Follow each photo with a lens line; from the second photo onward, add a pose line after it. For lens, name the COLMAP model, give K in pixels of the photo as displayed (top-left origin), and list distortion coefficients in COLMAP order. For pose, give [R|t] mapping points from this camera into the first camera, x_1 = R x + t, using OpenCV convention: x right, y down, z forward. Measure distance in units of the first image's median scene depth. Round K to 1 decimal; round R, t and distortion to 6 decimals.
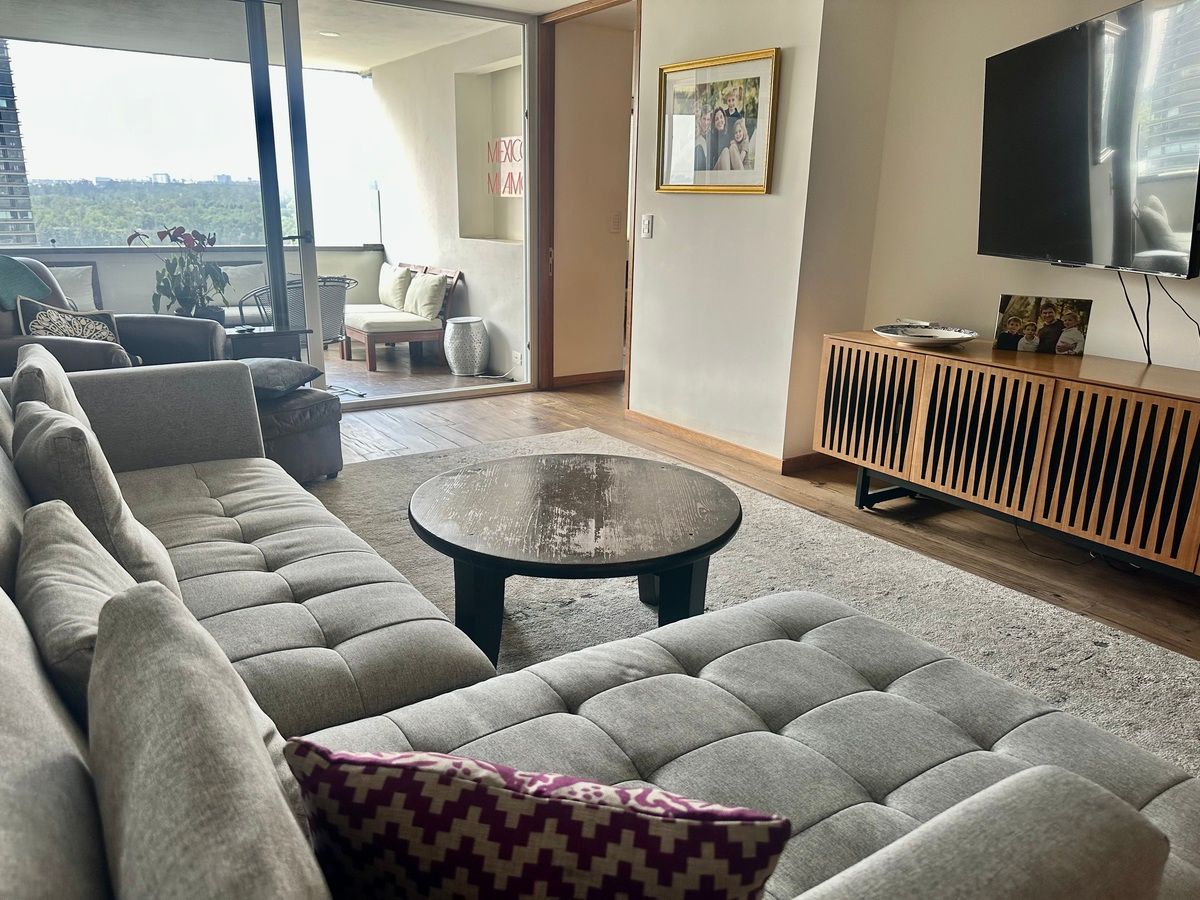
lens RADIAL K [[829.6, 0, 600.0], [0, 829.6, 450.0], [0, 0, 1]] dist [0.068724, -0.088020]
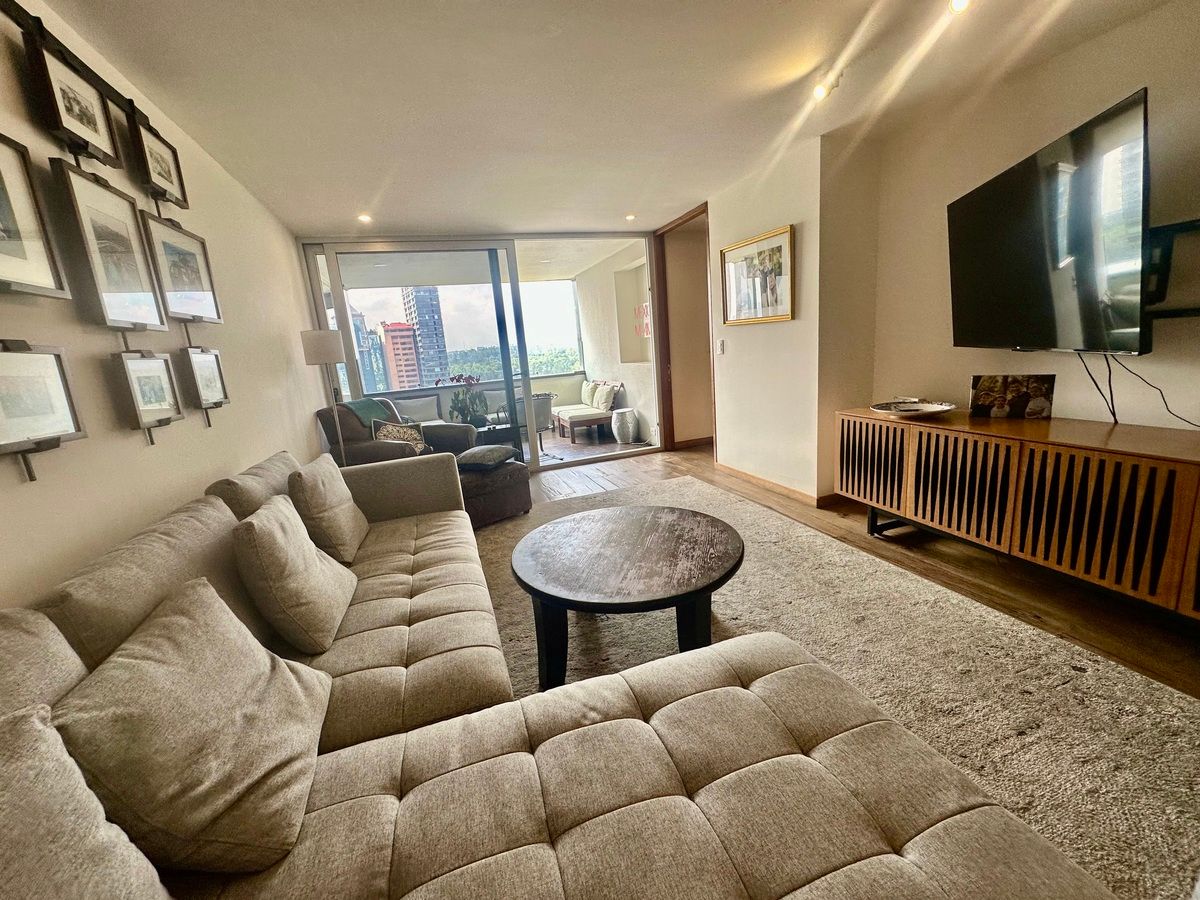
lens RADIAL K [[477.0, 0, 600.0], [0, 477.0, 450.0], [0, 0, 1]] dist [0.000324, -0.000147]
pose [[0.961494, -0.042345, -0.271545, 0.109194], [0.026238, 0.997689, -0.062679, -0.035783], [0.273572, 0.053140, 0.960383, 0.121277]]
